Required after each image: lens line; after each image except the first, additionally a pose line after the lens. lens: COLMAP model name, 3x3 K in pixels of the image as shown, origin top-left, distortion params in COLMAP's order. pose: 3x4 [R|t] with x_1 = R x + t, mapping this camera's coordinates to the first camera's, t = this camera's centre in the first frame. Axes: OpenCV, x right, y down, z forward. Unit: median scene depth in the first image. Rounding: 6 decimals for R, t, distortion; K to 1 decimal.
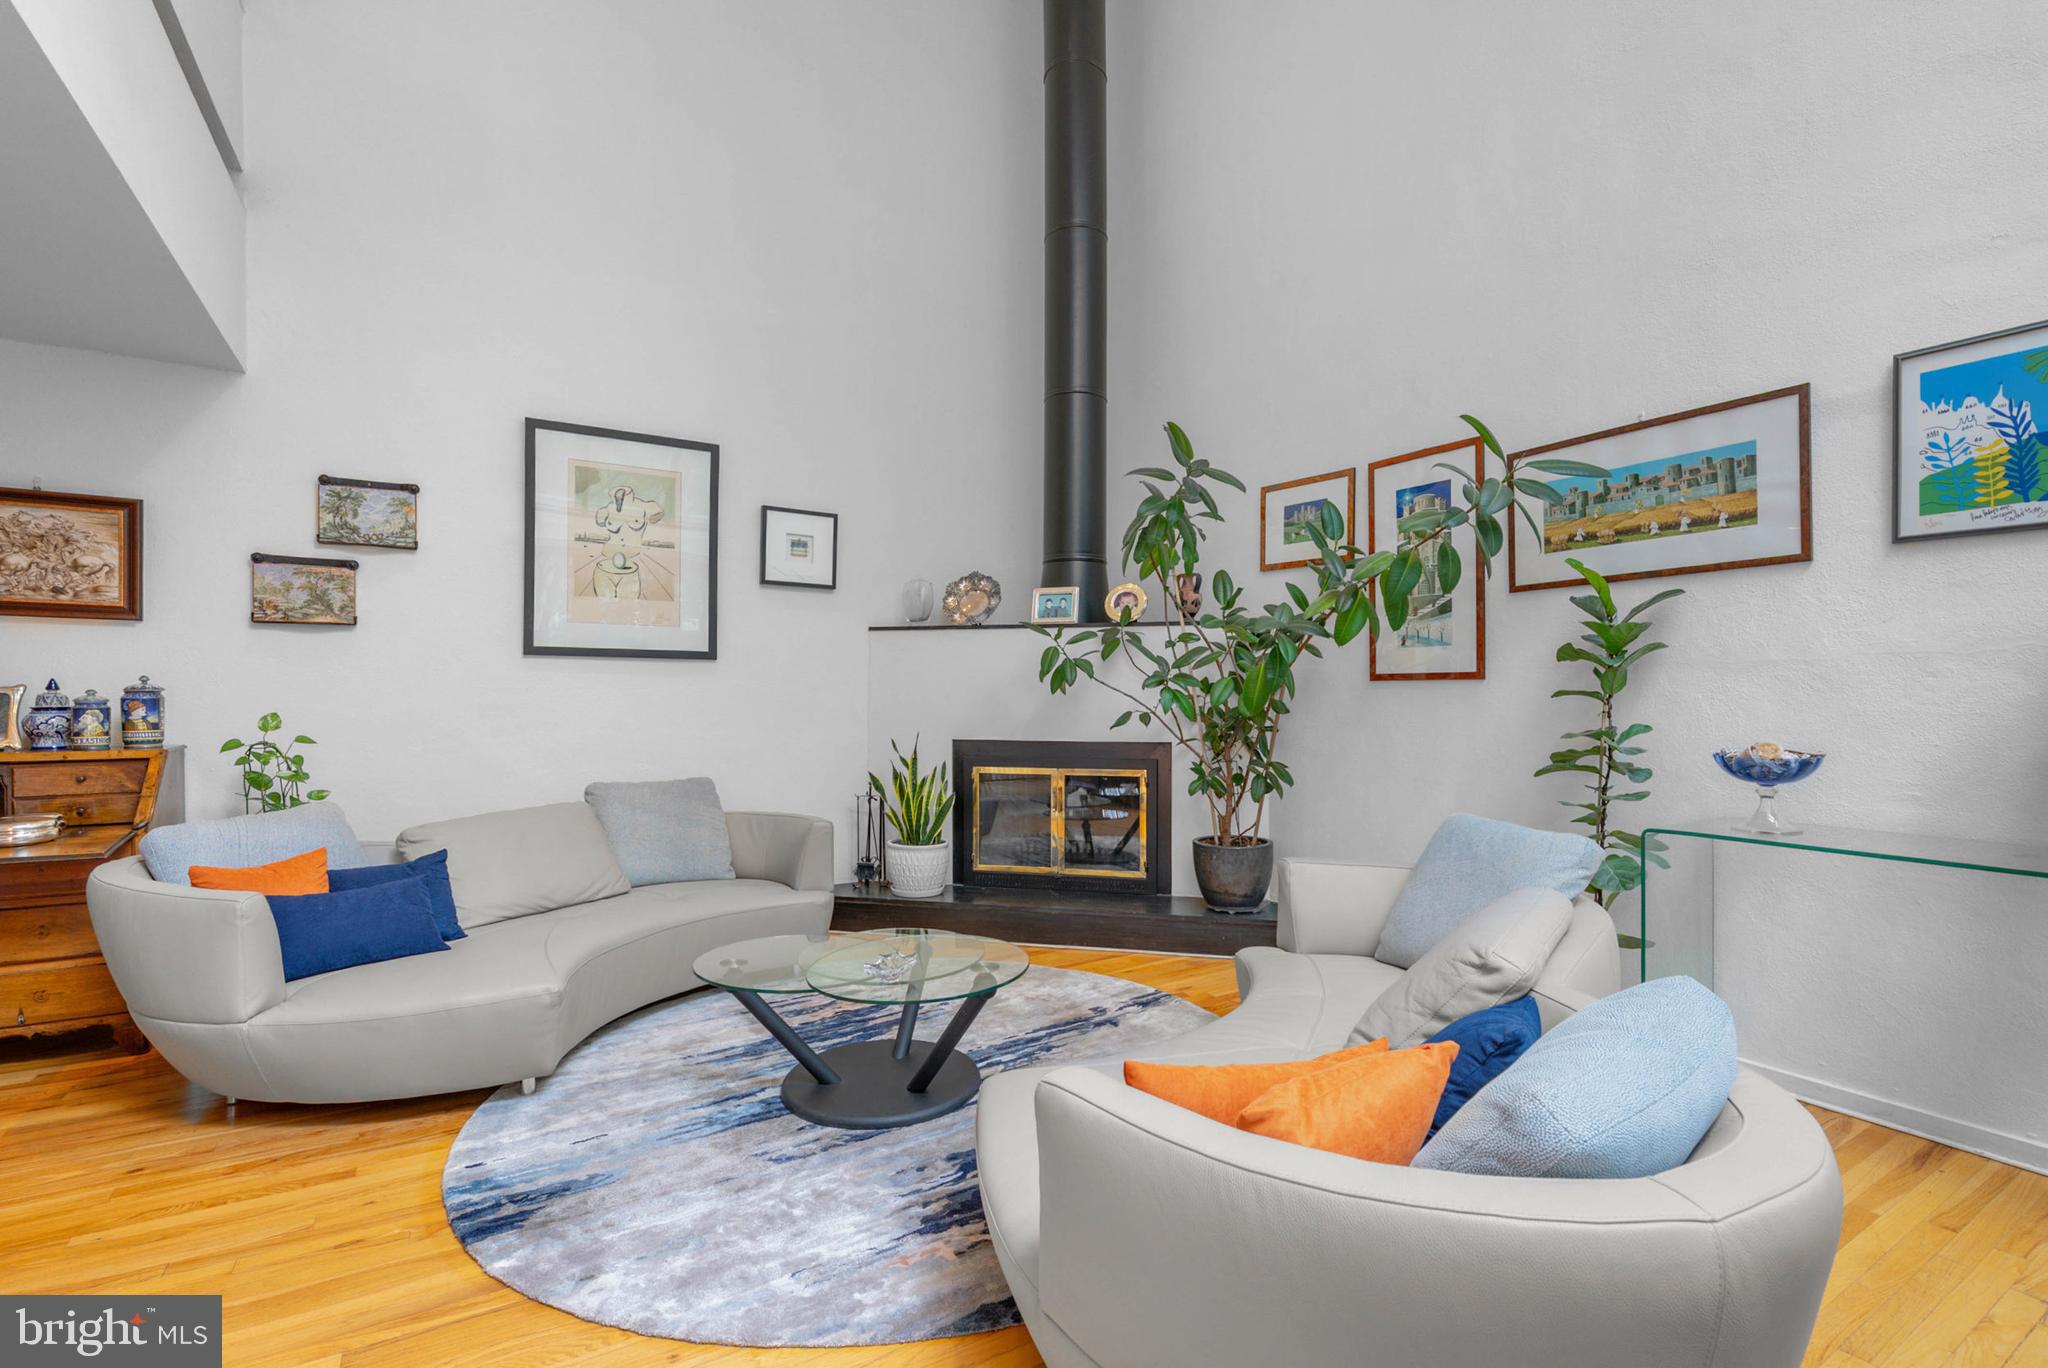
lens RADIAL K [[943.5, 0, 1021.3], [0, 943.5, 701.9], [0, 0, 1]] dist [-0.003473, 0.000494]
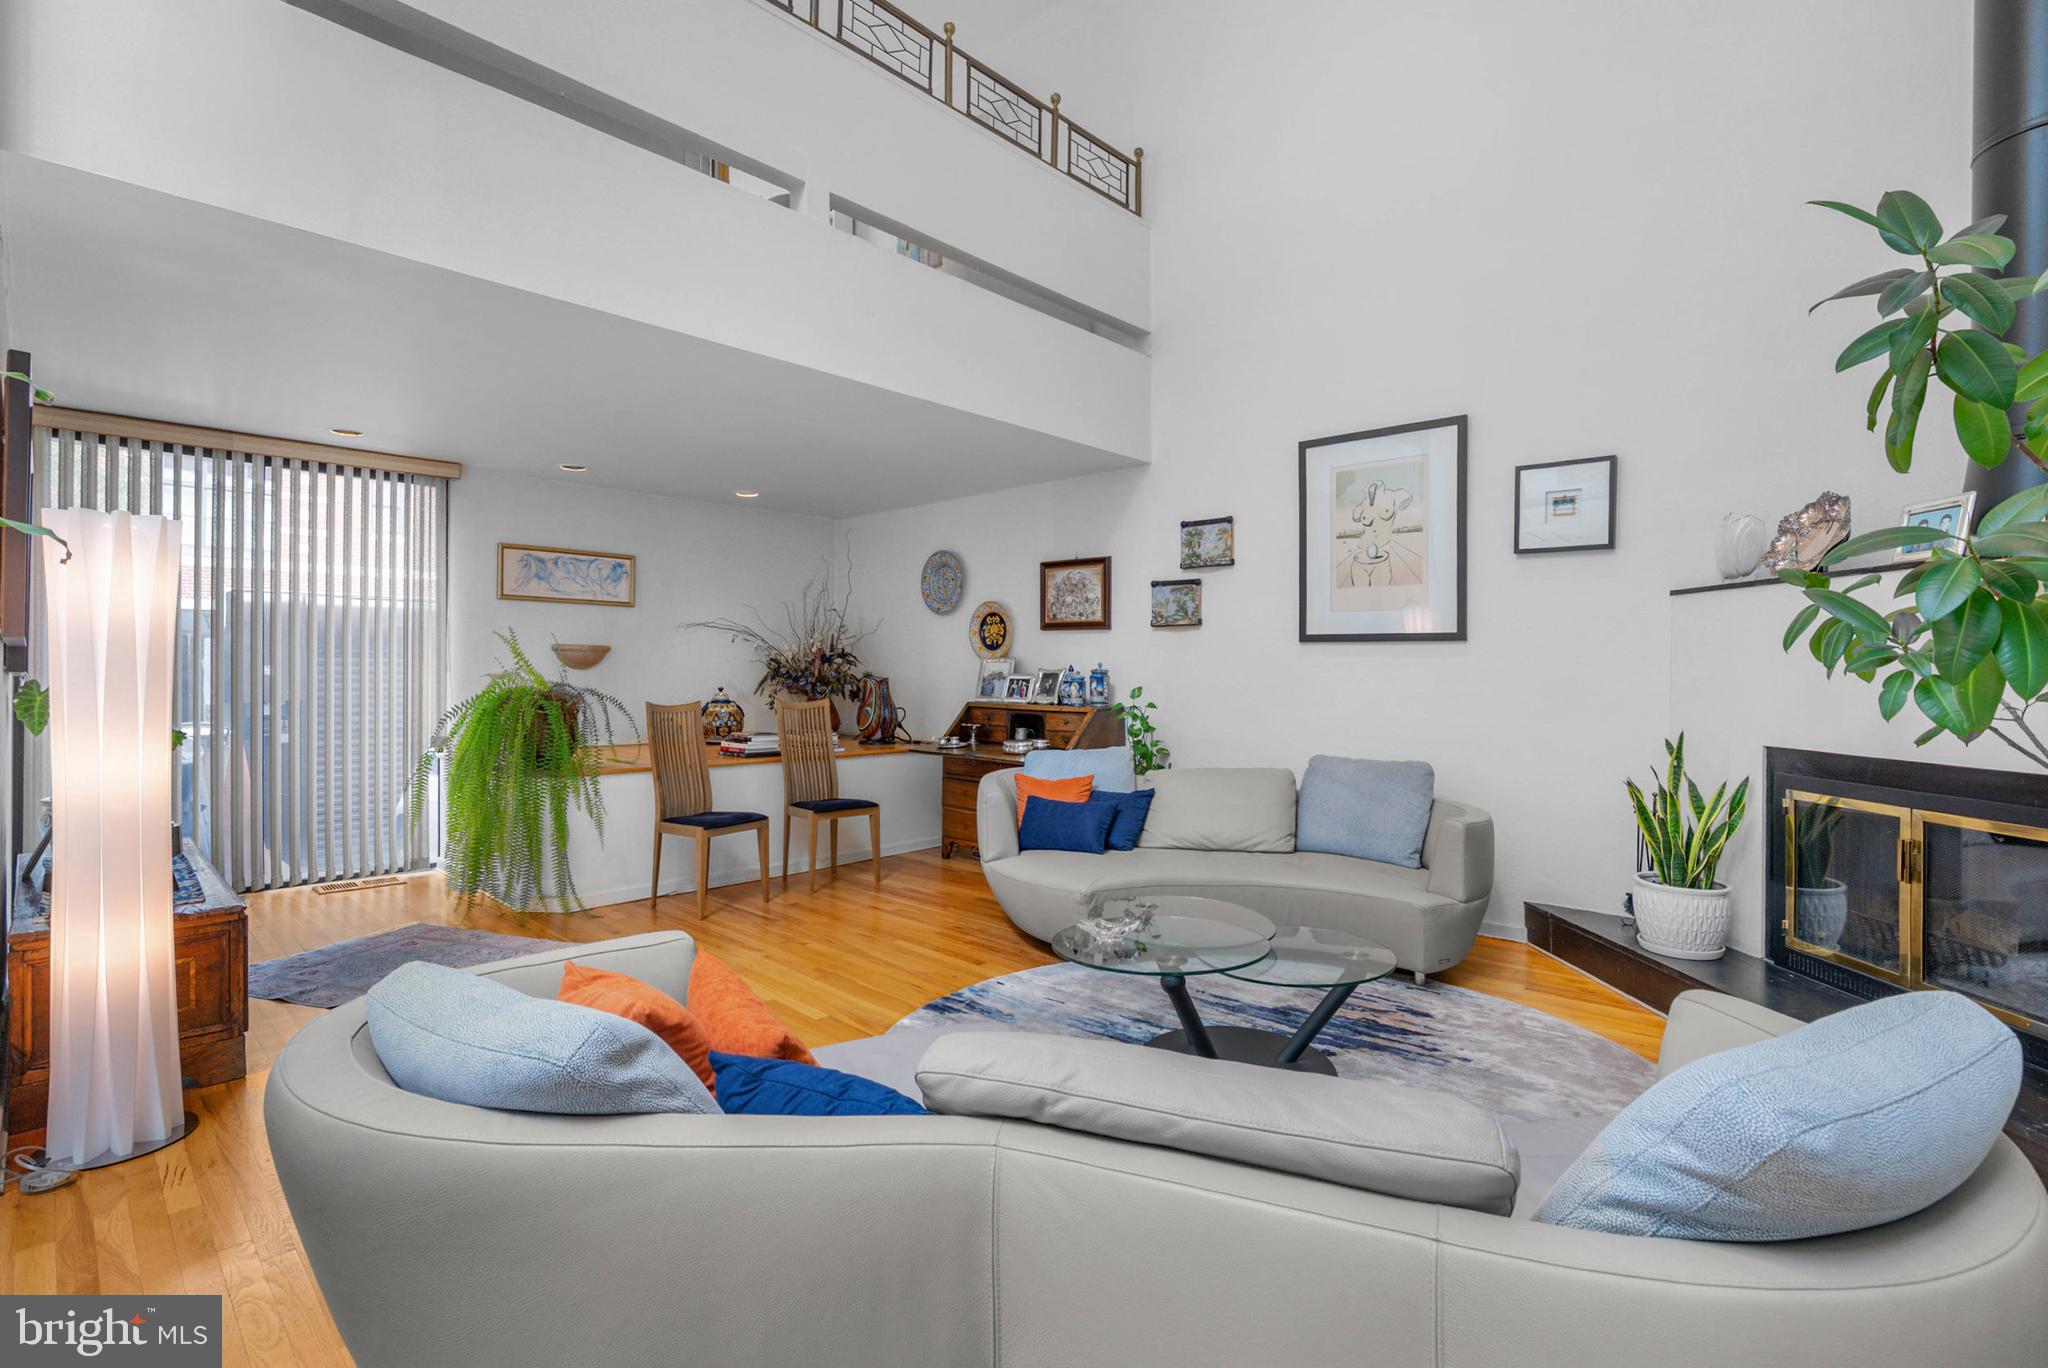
lens RADIAL K [[940.6, 0, 1037.3], [0, 940.6, 668.9], [0, 0, 1]] dist [-0.000041, 0.000103]
pose [[0.267896, 0.000416, -0.963448, 0.611116], [-0.012739, 0.999914, -0.003110, -0.010123], [0.963364, 0.013106, 0.267878, 0.430347]]
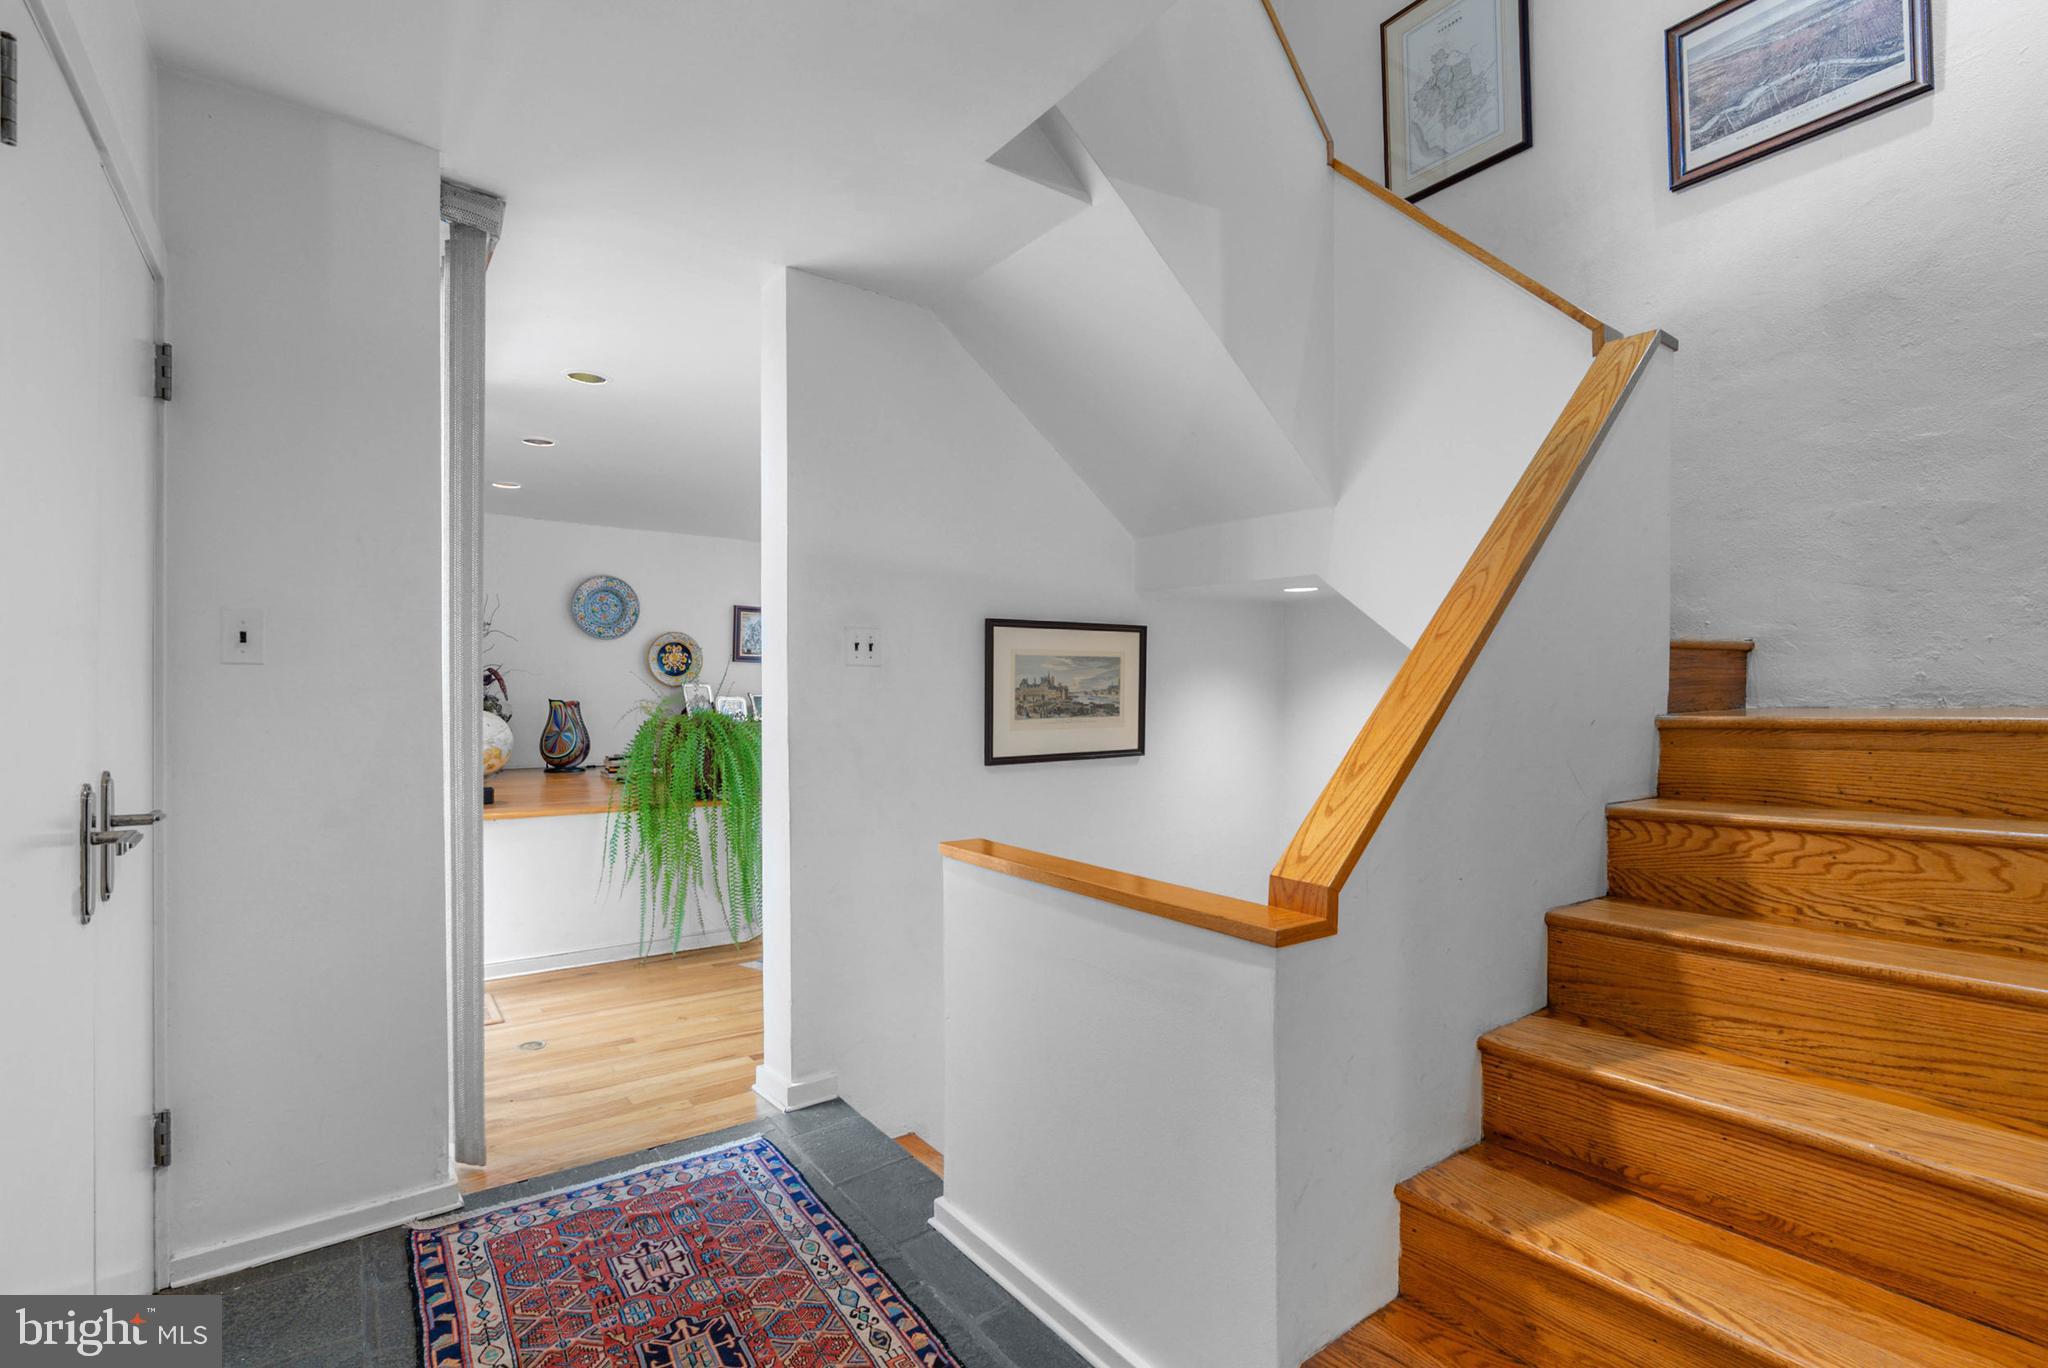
lens RADIAL K [[903.4, 0, 1019.2], [0, 903.4, 706.5], [0, 0, 1]] dist [-0.001250, 0.000017]
pose [[0.995266, 0.002337, 0.097163, -0.616807], [-0.002227, 0.999997, -0.001240, 0.014825], [-0.097165, 0.001018, 0.995268, -1.166836]]
